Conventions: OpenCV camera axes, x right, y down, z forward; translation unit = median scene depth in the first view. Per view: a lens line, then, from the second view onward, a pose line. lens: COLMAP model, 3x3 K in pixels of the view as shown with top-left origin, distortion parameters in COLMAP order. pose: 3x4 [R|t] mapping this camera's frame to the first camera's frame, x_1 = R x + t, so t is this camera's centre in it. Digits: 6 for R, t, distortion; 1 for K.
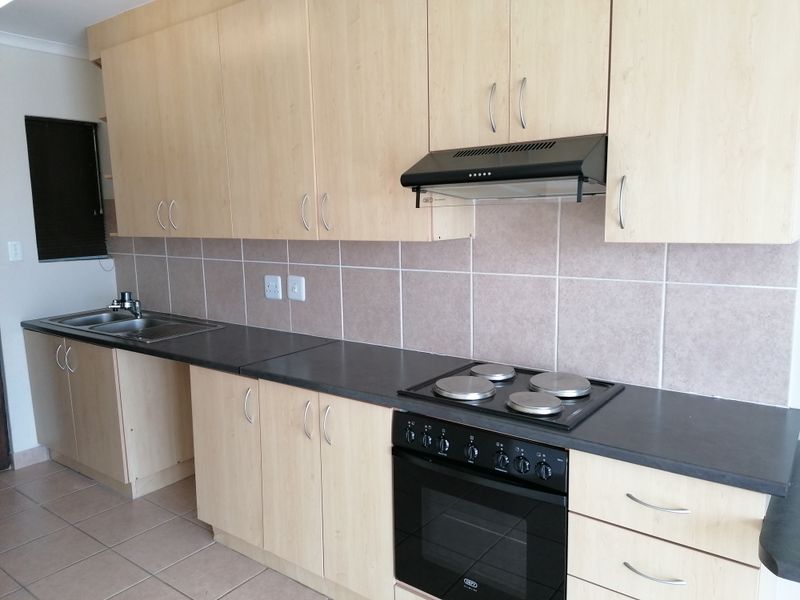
lens RADIAL K [[601.9, 0, 399.7], [0, 601.9, 299.3], [0, 0, 1]] dist [0.096983, -0.100107]
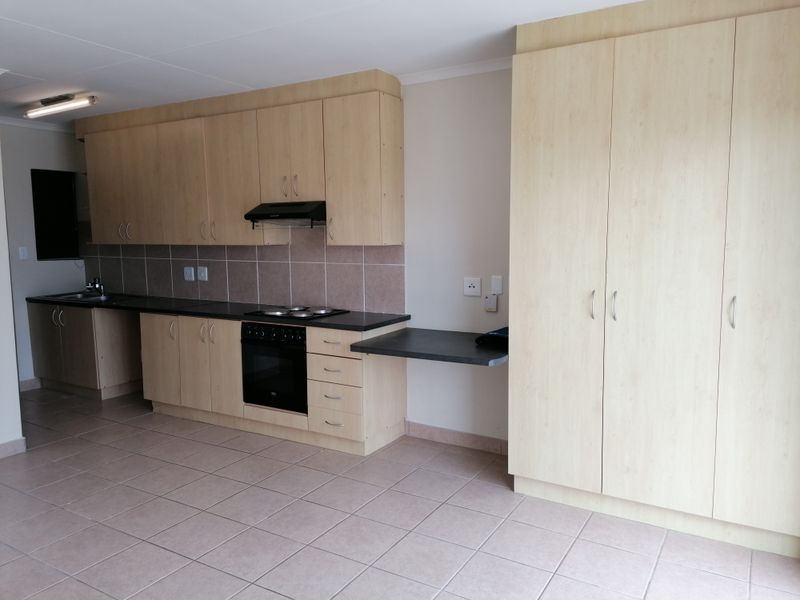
lens RADIAL K [[601.9, 0, 402.1], [0, 601.9, 300.7], [0, 0, 1]] dist [0.096983, -0.100107]
pose [[0.994632, -0.001053, 0.103466, 0.296418], [0.004202, 0.999534, -0.030221, 0.153903], [-0.103386, 0.030493, 0.994174, -1.078961]]
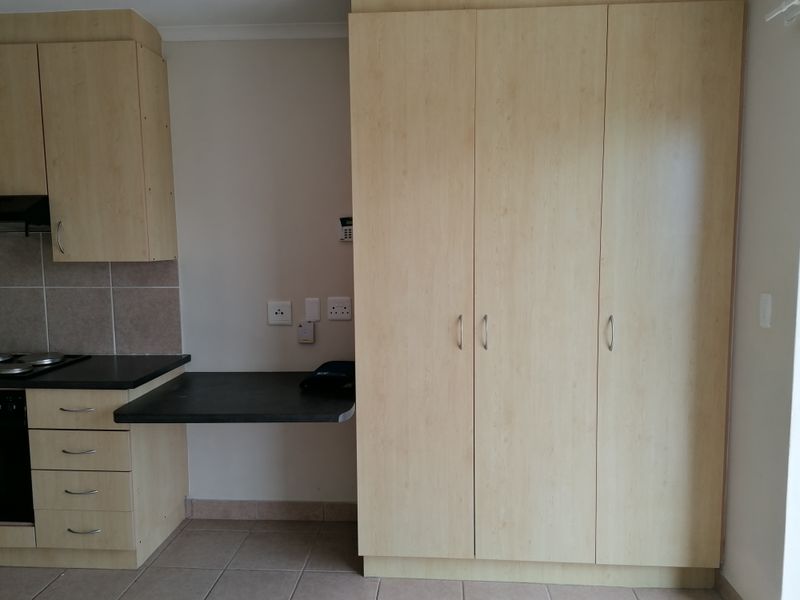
lens RADIAL K [[601.9, 0, 404.6], [0, 601.9, 301.7], [0, 0, 1]] dist [0.096983, -0.100107]
pose [[0.837517, -0.043365, 0.544688, 0.173273], [0.068053, 0.997363, -0.025235, 0.088644], [-0.542157, 0.058202, 0.838259, -0.658661]]
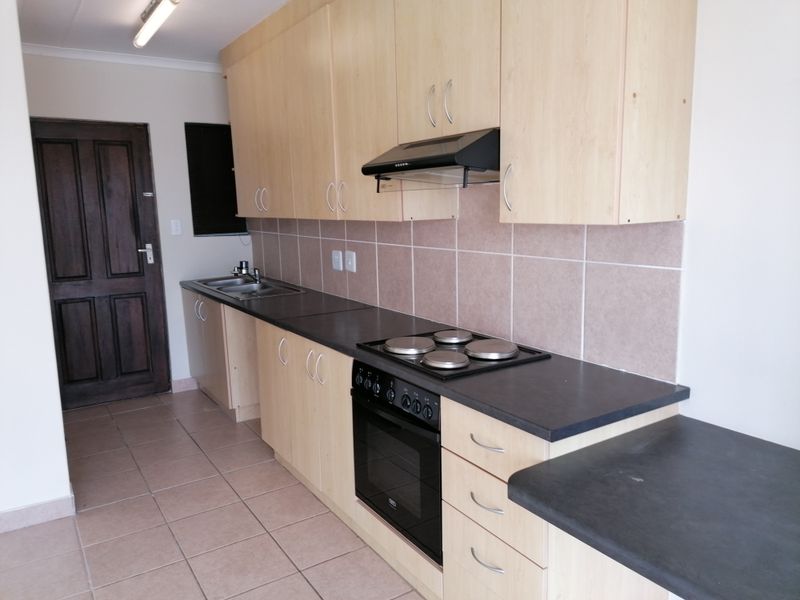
lens RADIAL K [[601.9, 0, 396.1], [0, 601.9, 300.5], [0, 0, 1]] dist [0.096983, -0.100107]
pose [[0.938772, 0.053885, -0.340300, 0.422178], [-0.044093, 0.998362, 0.036448, 0.014632], [0.341707, -0.019211, 0.939610, -0.103470]]
